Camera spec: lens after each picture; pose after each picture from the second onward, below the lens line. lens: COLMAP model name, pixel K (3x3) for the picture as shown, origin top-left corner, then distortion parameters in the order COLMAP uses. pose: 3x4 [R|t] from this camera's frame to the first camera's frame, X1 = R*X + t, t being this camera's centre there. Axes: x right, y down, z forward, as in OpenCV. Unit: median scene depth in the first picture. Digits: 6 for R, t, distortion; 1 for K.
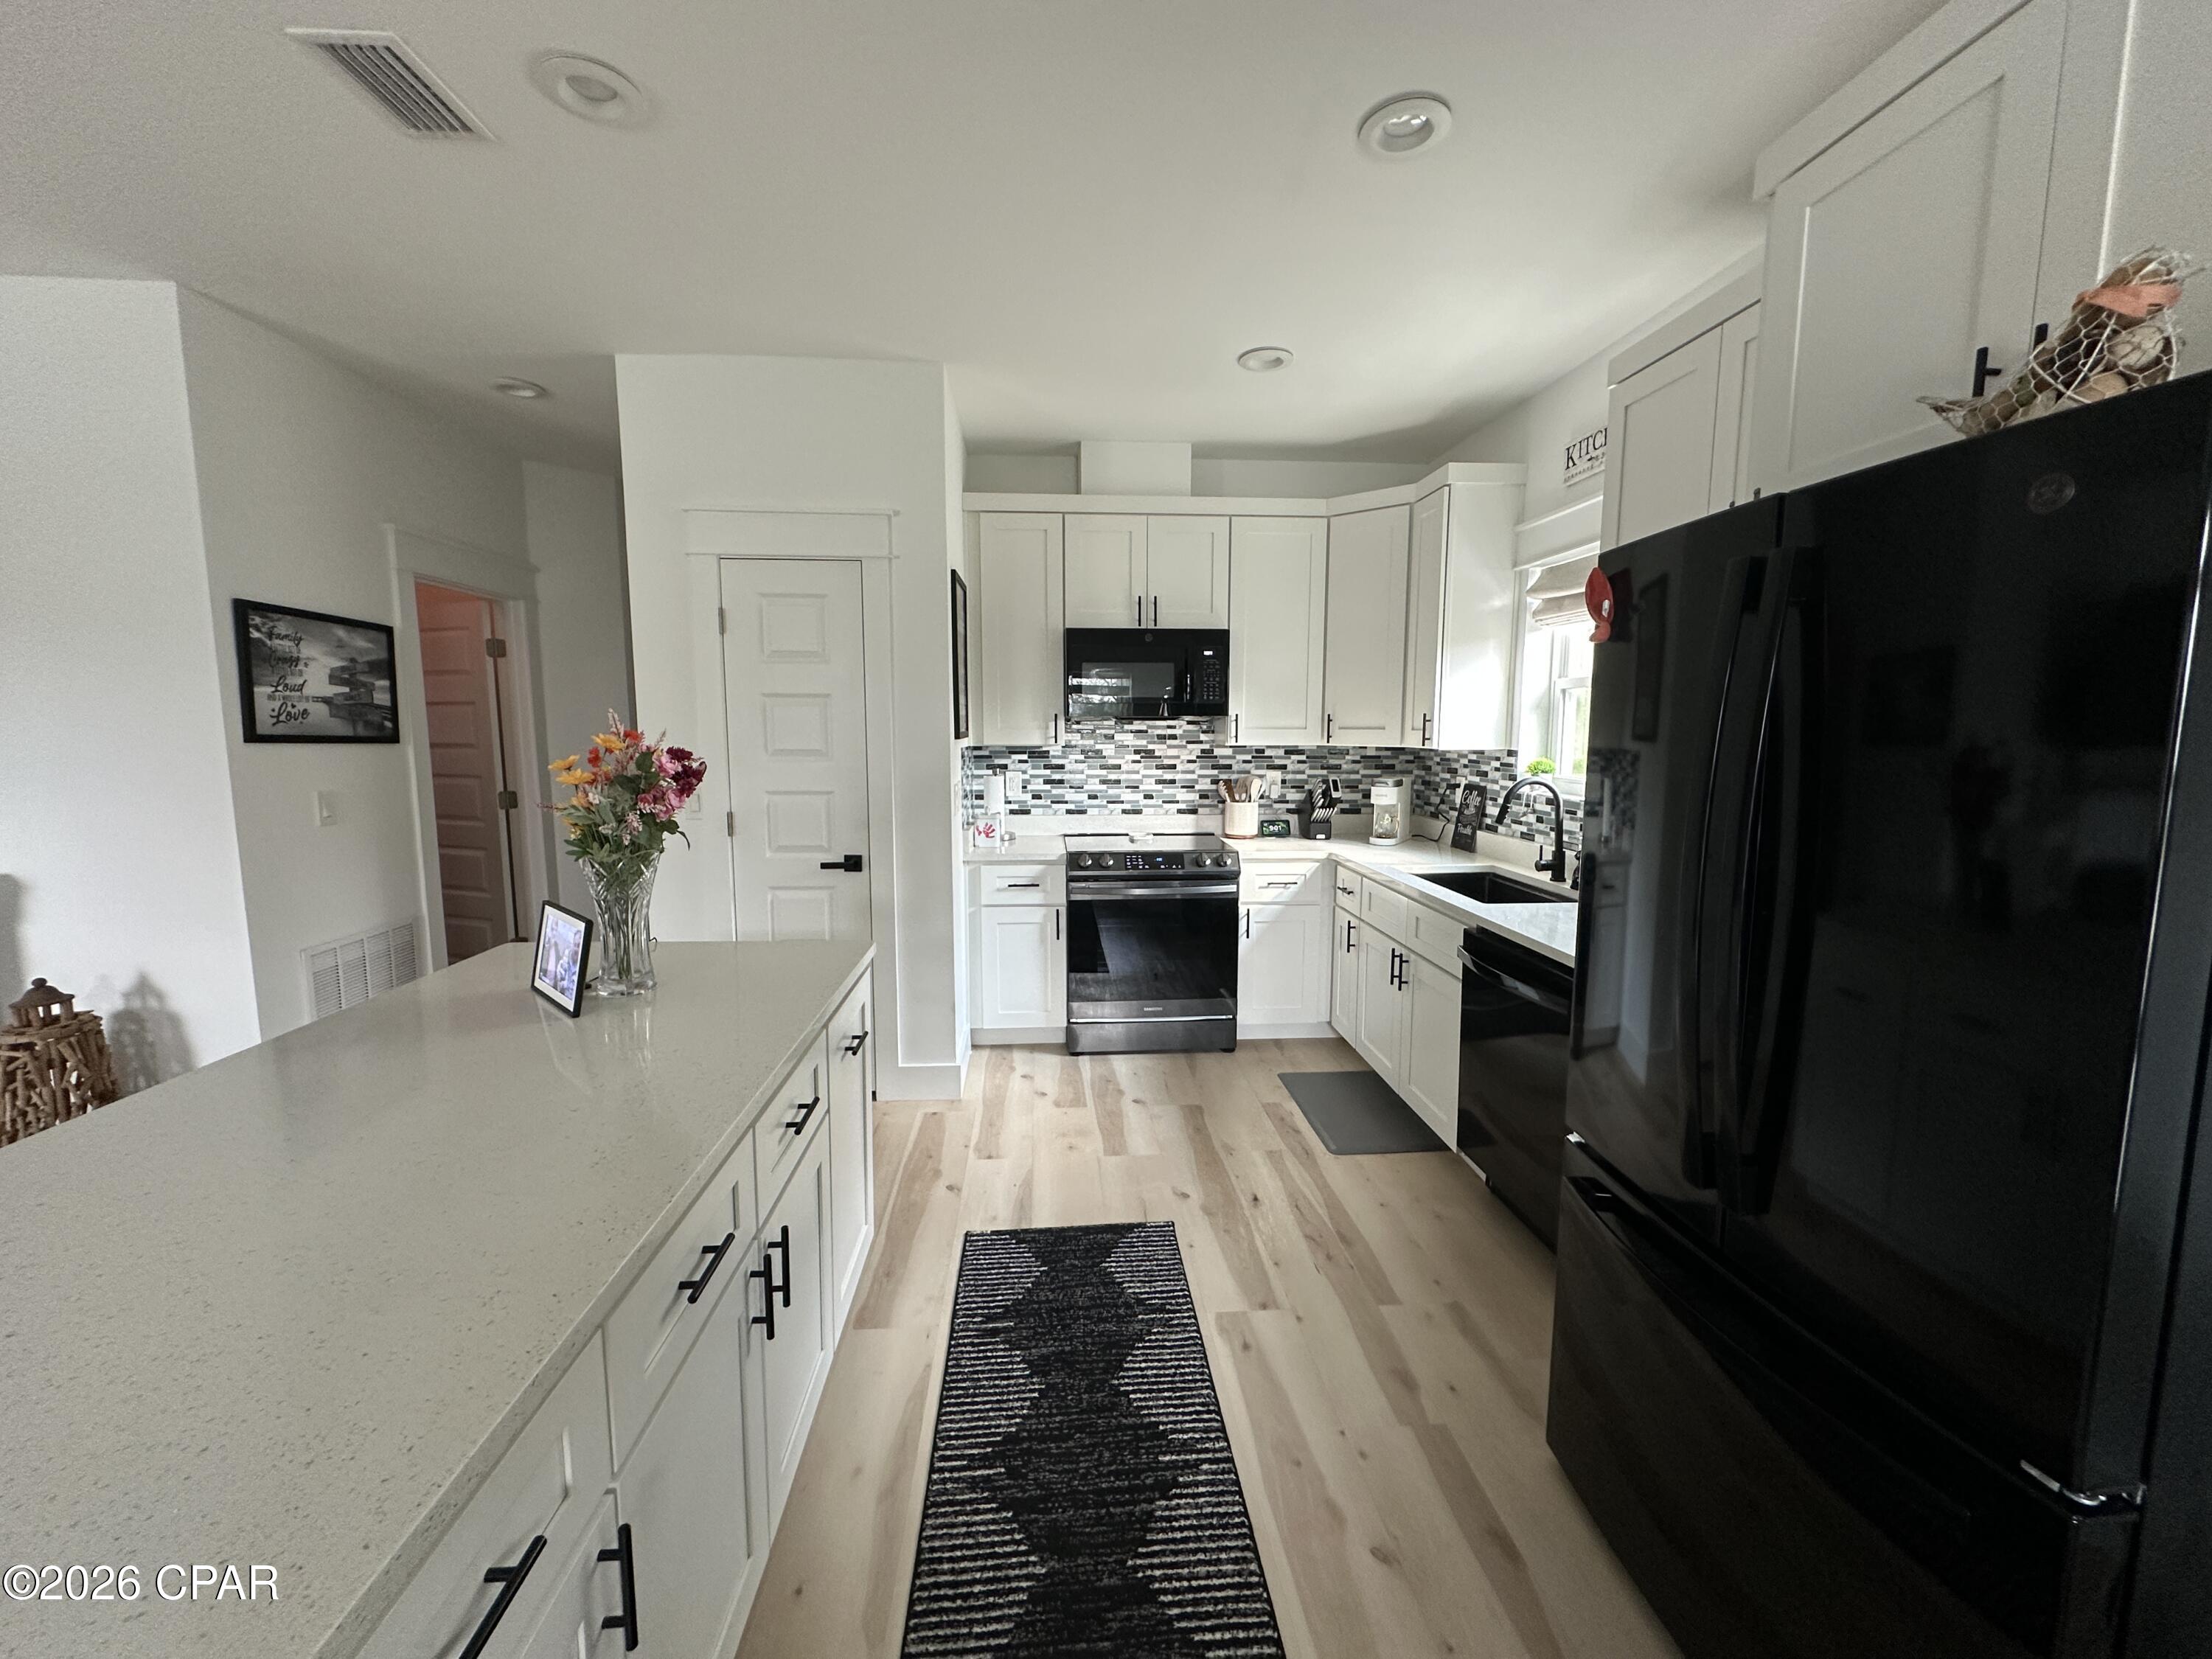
lens RADIAL K [[878.3, 0, 1106.5], [0, 878.3, 826.6], [0, 0, 1]] dist [-0.004284, 0.000602]
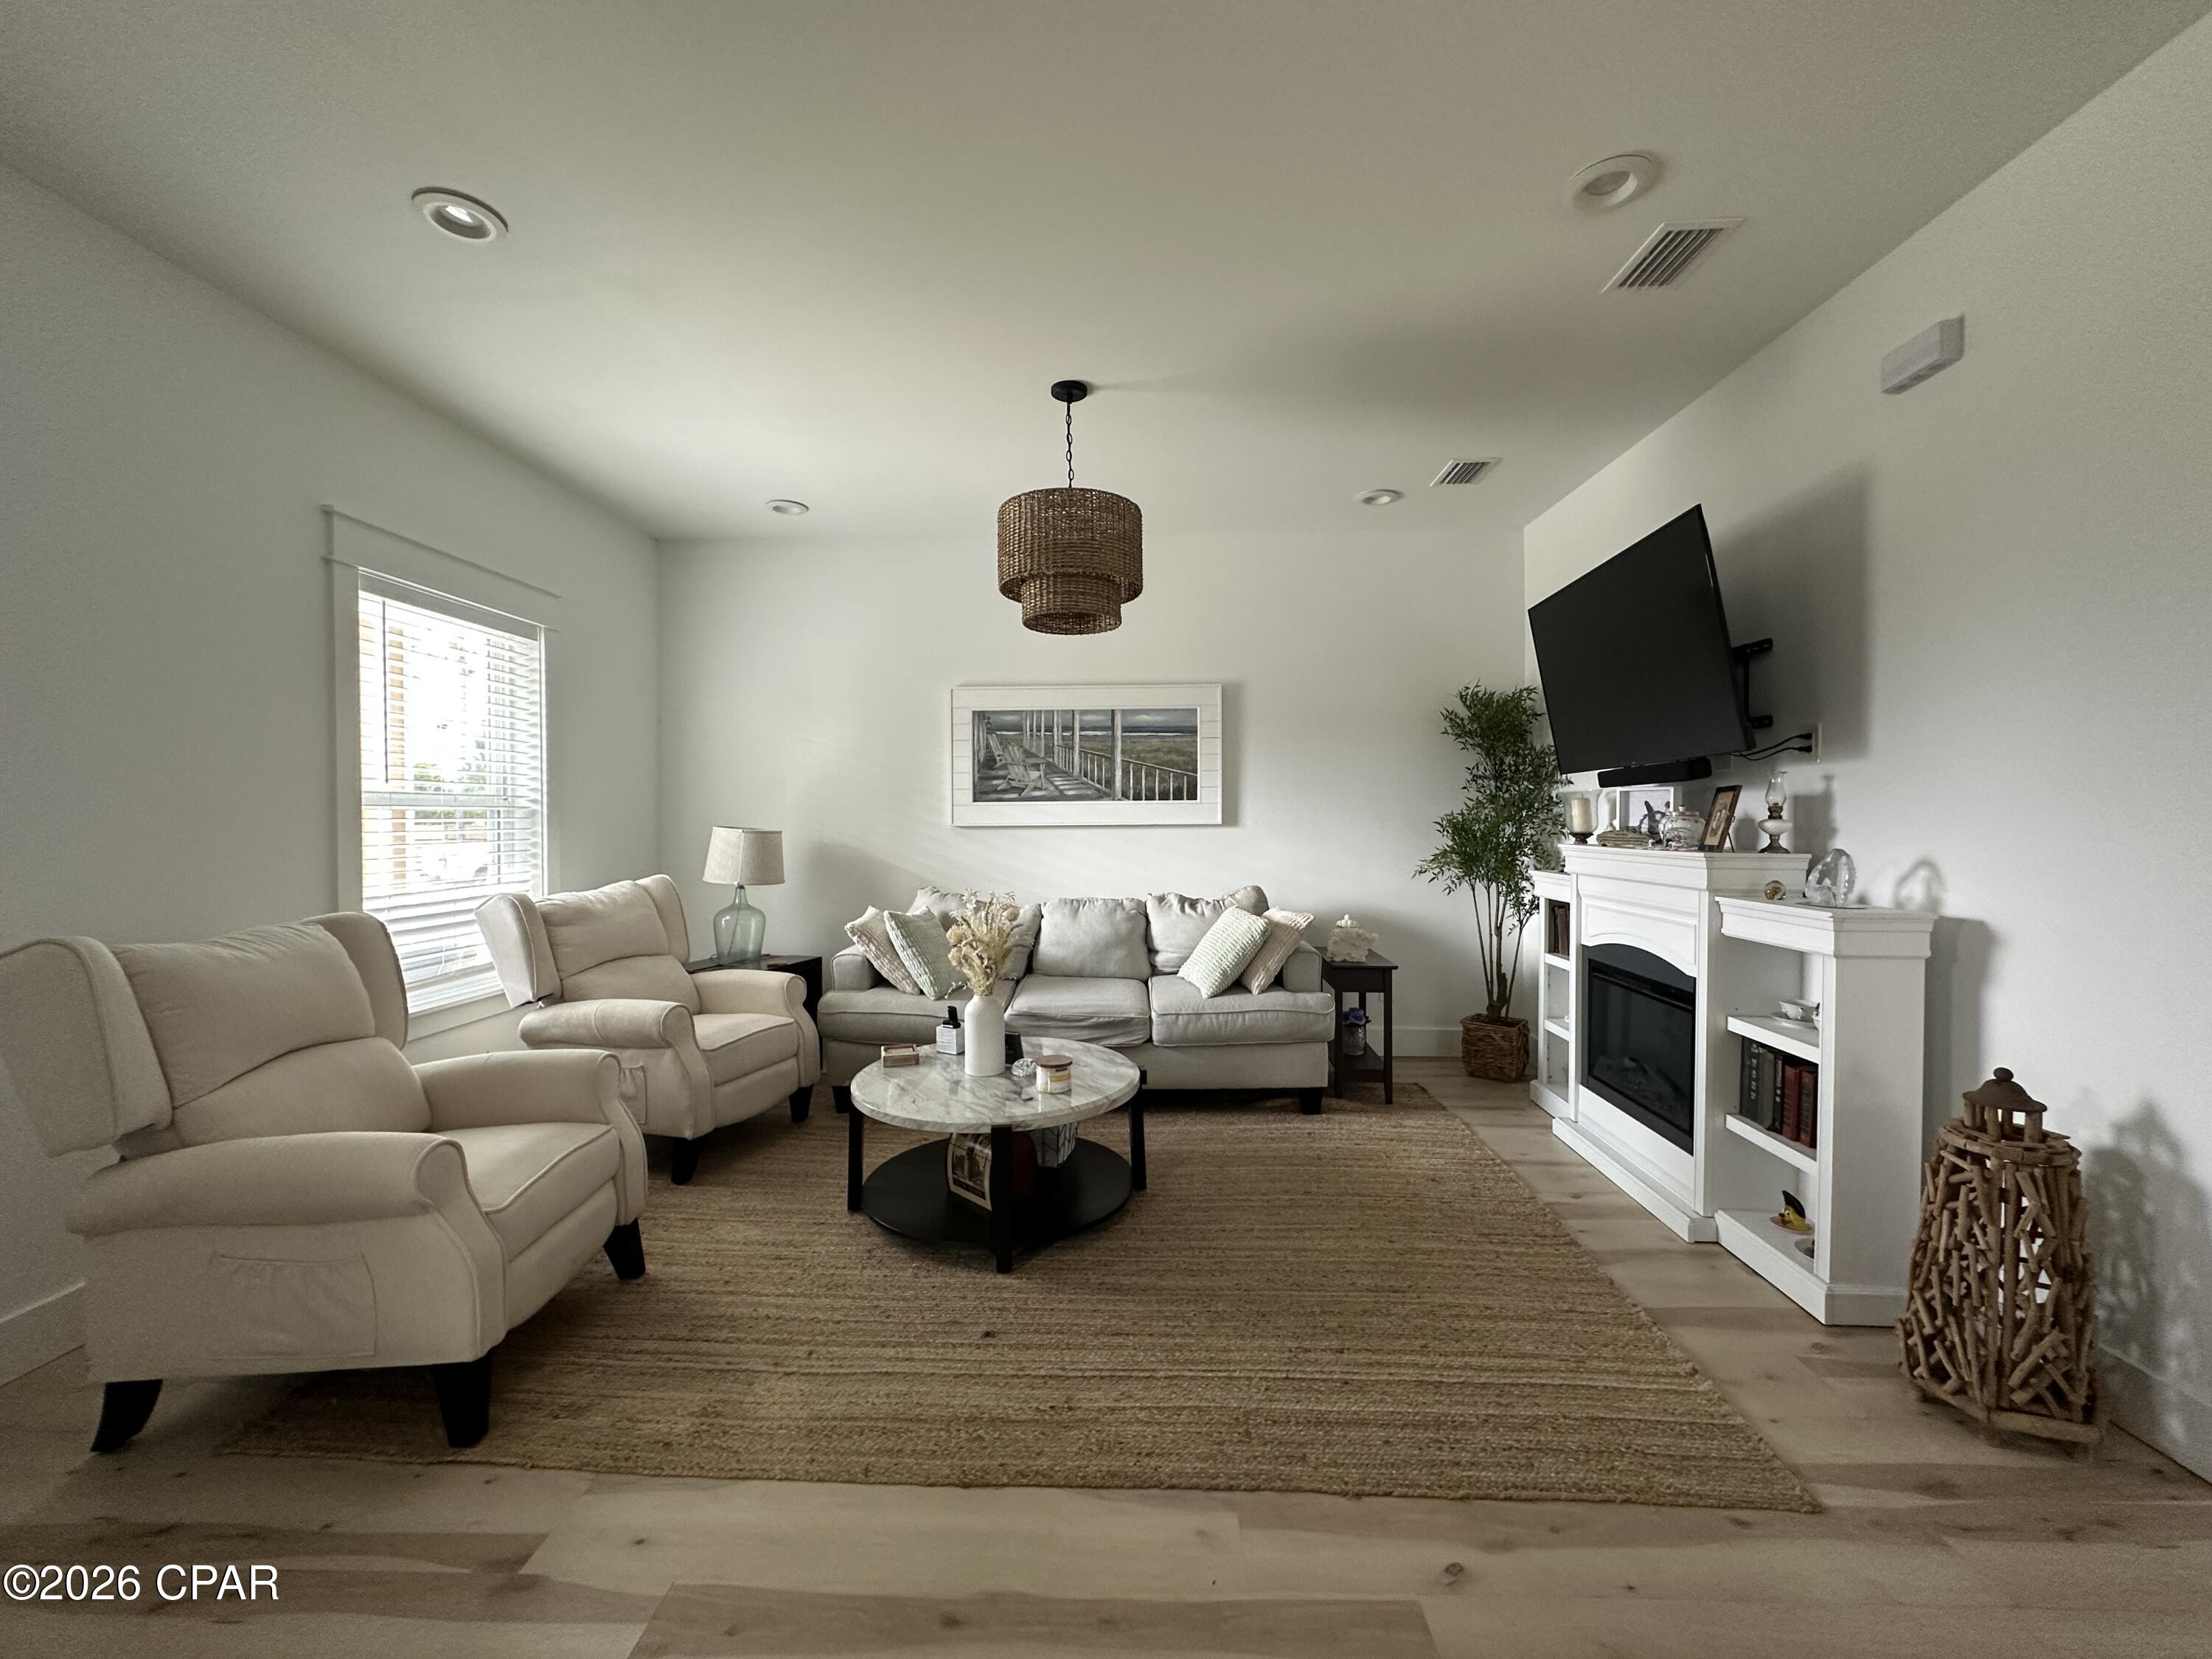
lens RADIAL K [[878.3, 0, 1107.4], [0, 878.3, 827.3], [0, 0, 1]] dist [-0.004284, 0.000602]
pose [[-0.107010, 0.008457, -0.994222, -0.318977], [-0.107433, 0.994011, 0.020019, 0.031185], [0.988437, 0.108954, -0.105460, 0.242524]]
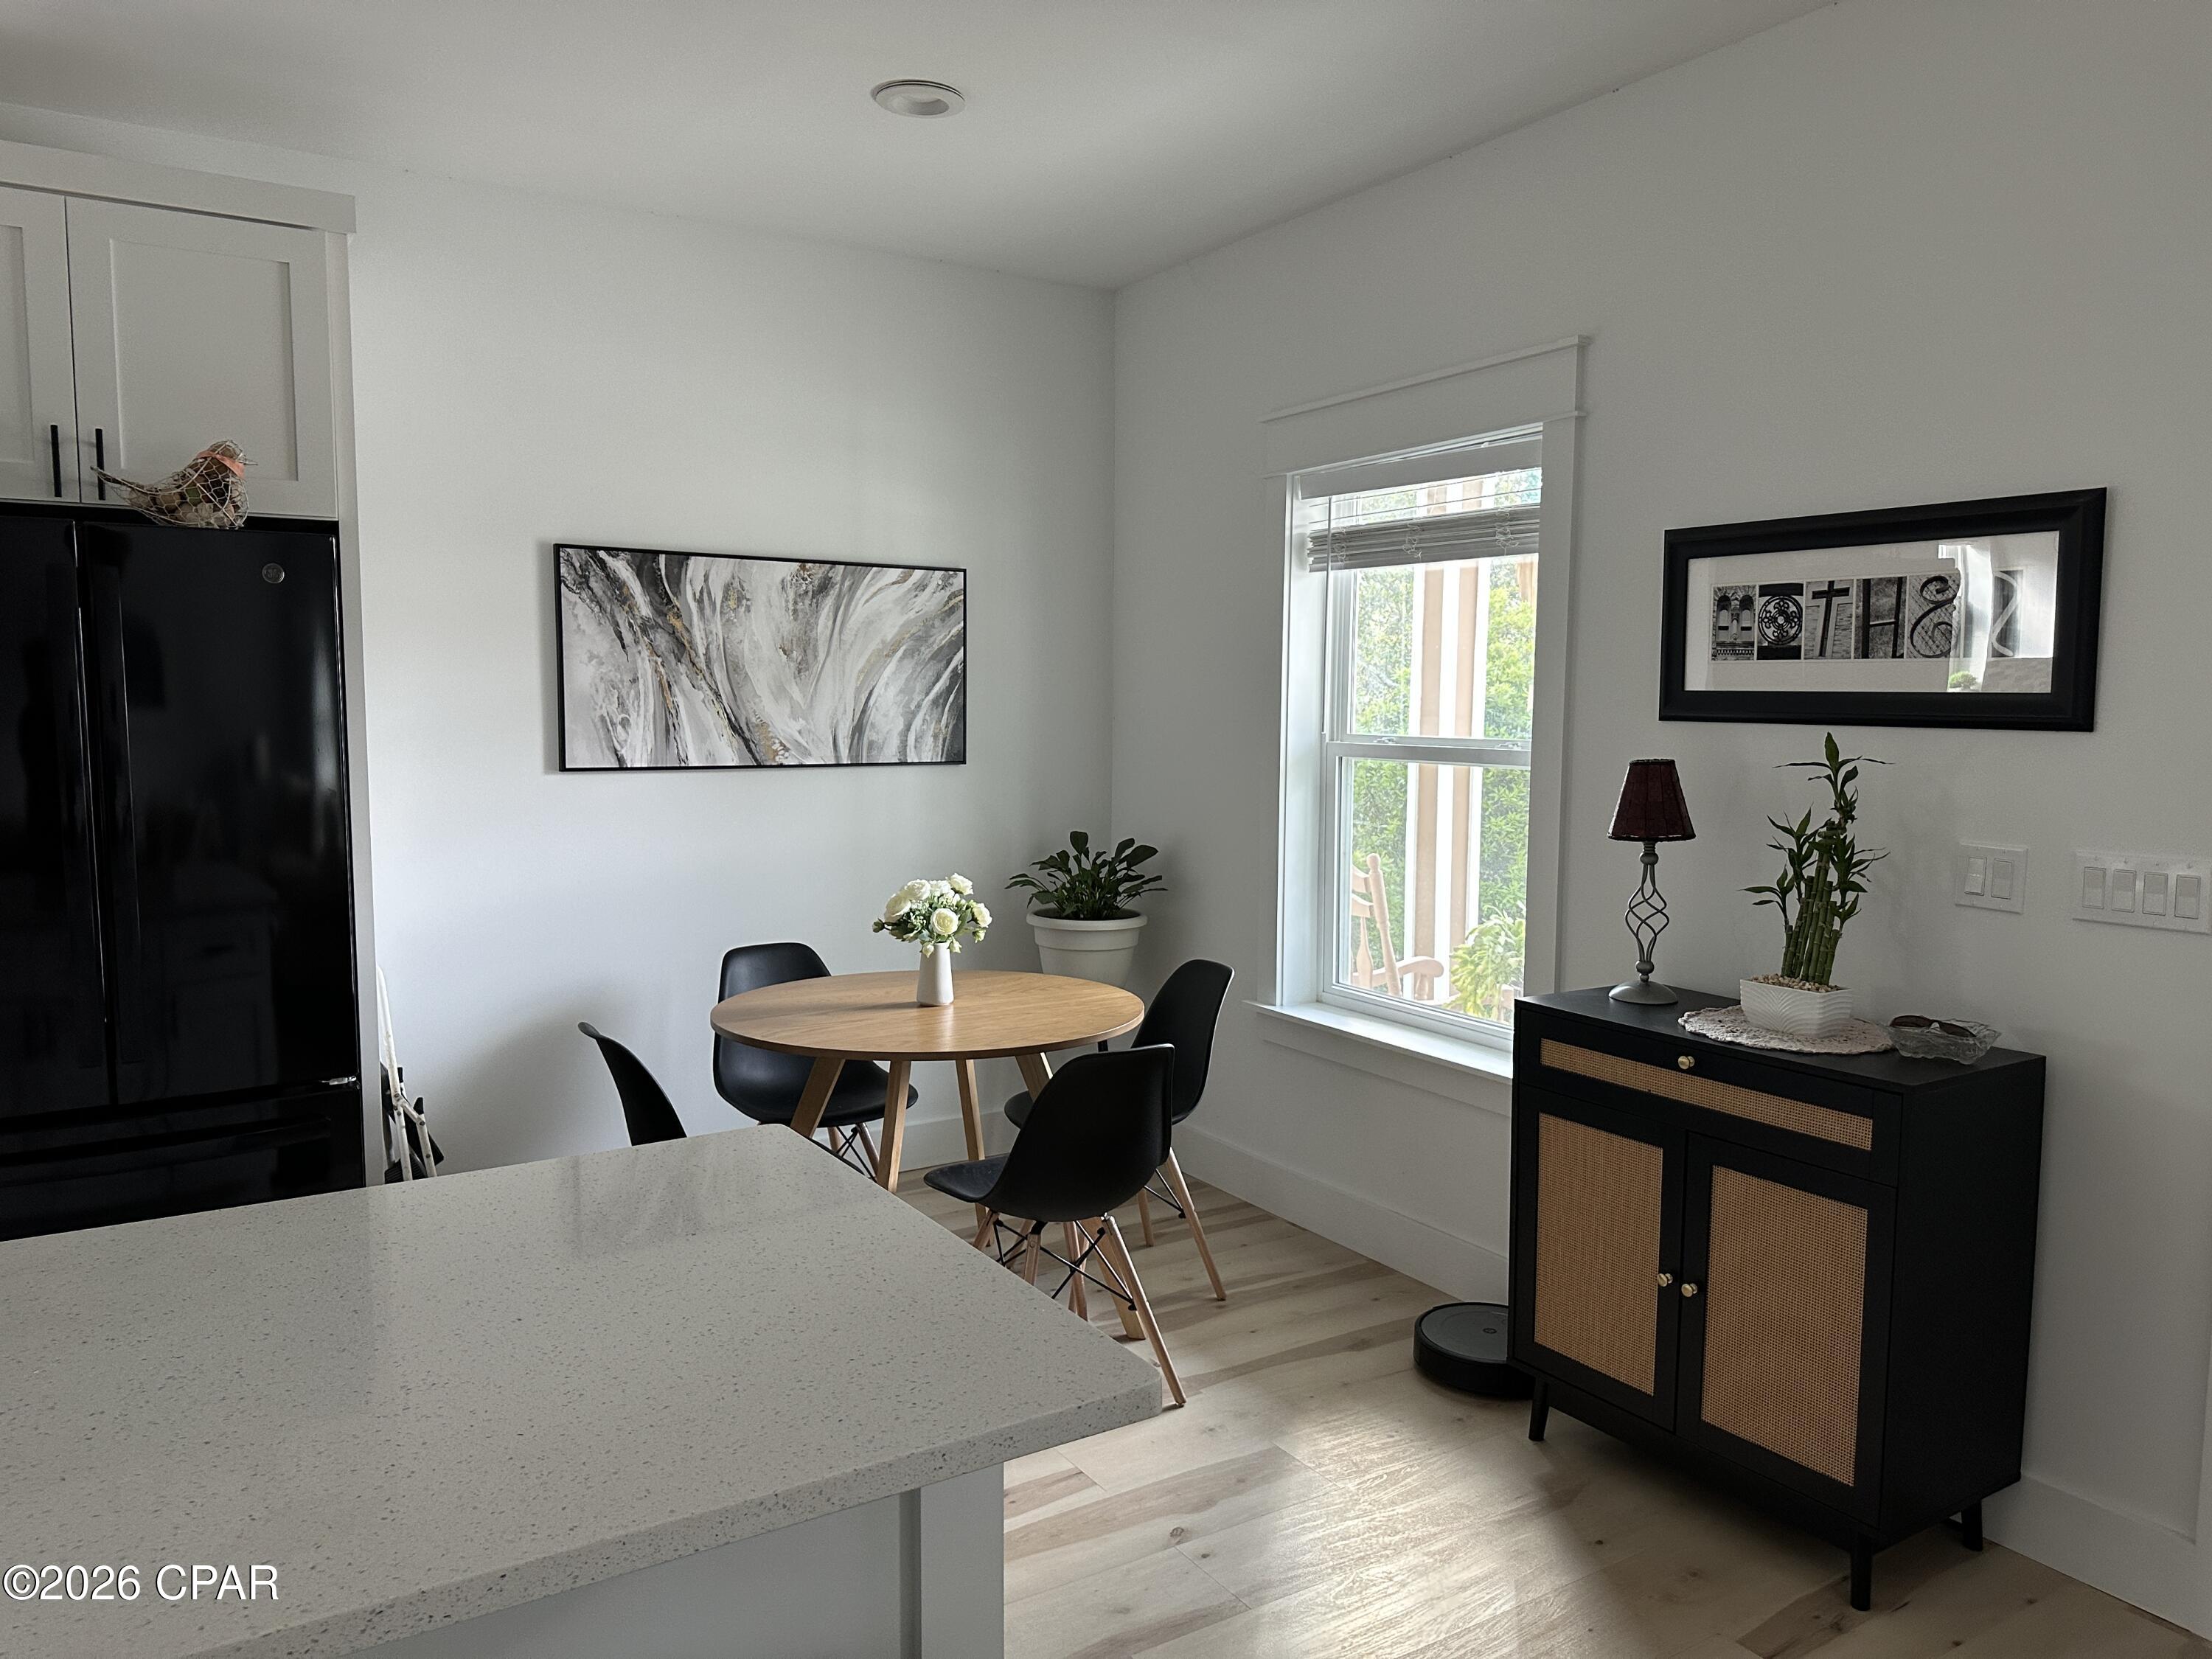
lens RADIAL K [[1542.0, 0, 1118.2], [0, 1542.0, 844.0], [0, 0, 1]] dist [0.060761, -0.081378]
pose [[-0.474438, -0.090263, 0.875649, -0.696707], [0.092858, 0.984048, 0.151749, -0.034781], [-0.875378, 0.153306, -0.458488, 0.253746]]
